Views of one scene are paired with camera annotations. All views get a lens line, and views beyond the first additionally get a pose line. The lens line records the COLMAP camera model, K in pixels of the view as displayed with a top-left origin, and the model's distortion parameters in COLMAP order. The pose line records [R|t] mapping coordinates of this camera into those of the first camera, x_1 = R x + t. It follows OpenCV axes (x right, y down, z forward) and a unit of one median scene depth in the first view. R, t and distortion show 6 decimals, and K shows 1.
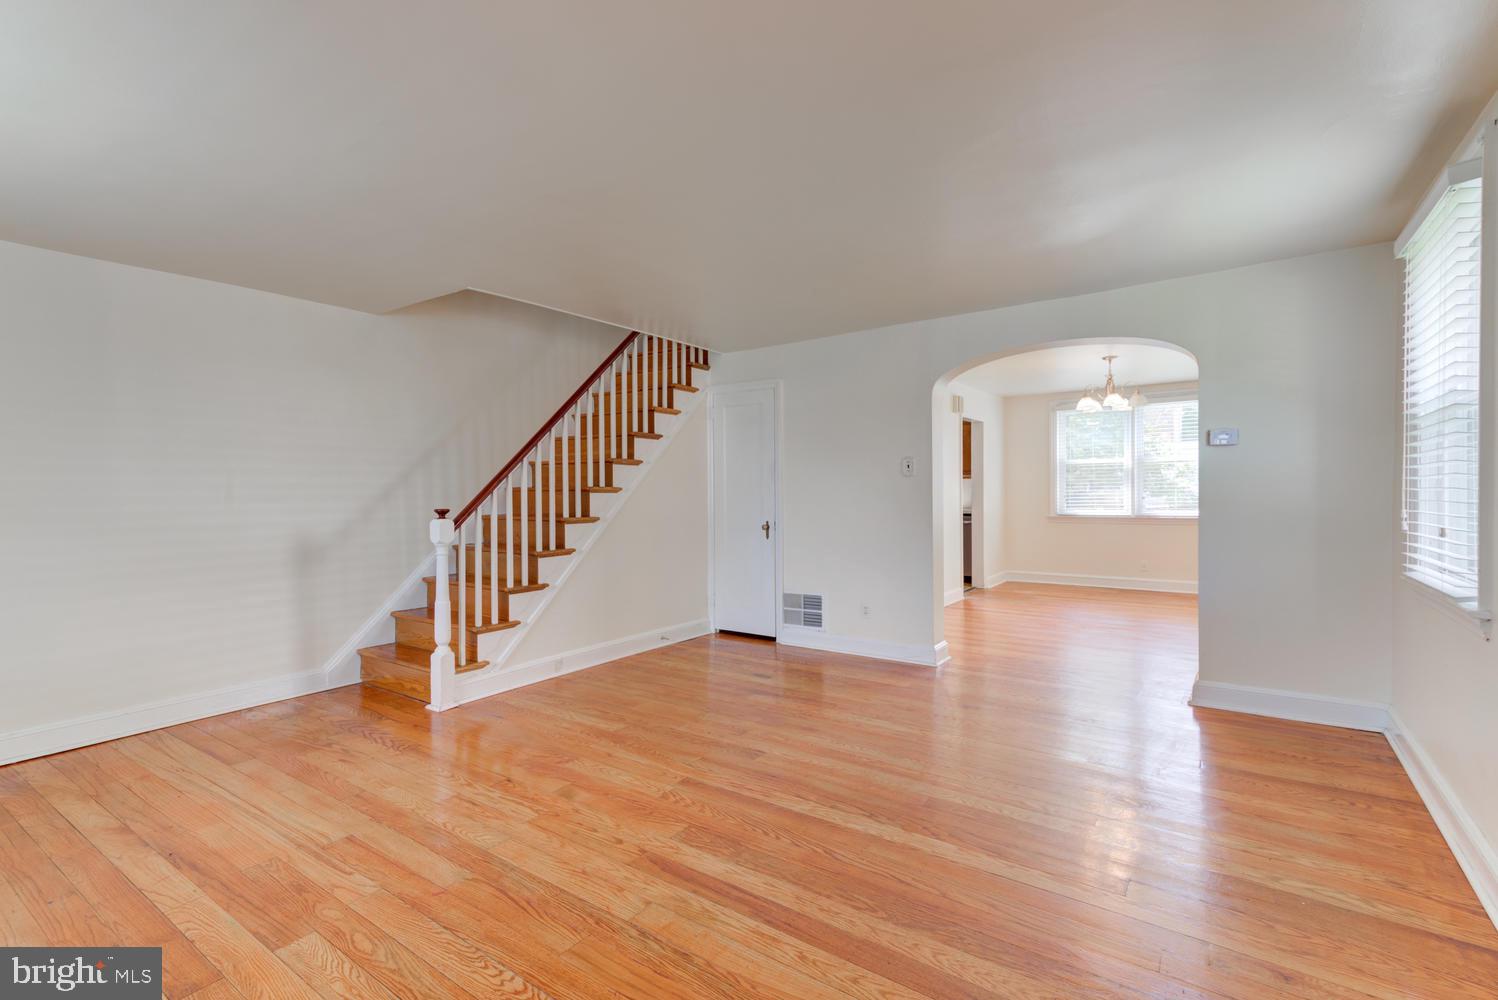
lens RADIAL K [[681.5, 0, 745.7], [0, 681.5, 484.6], [0, 0, 1]] dist [0.019052, 0.000189]
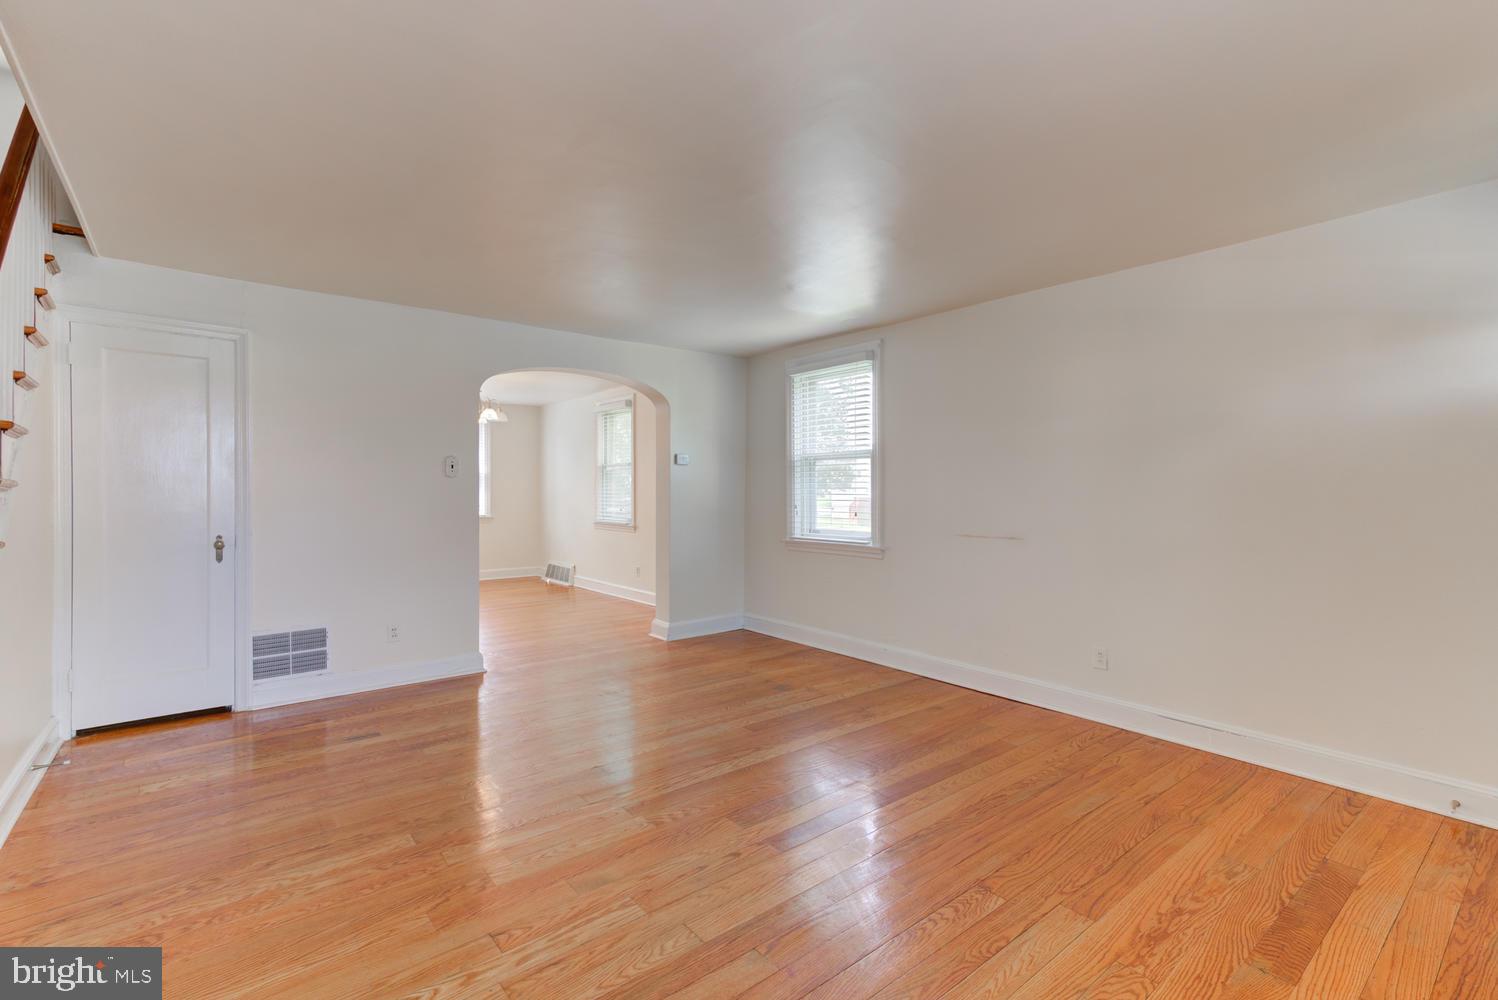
lens RADIAL K [[675.1, 0, 749.0], [0, 675.1, 500.0], [0, 0, 1]] dist [0.020986, 0.000031]
pose [[0.266852, -0.003602, 0.963731, -0.645765], [-0.014143, 0.999871, 0.007653, 0.006999], [-0.963634, -0.015673, 0.266767, 0.429467]]
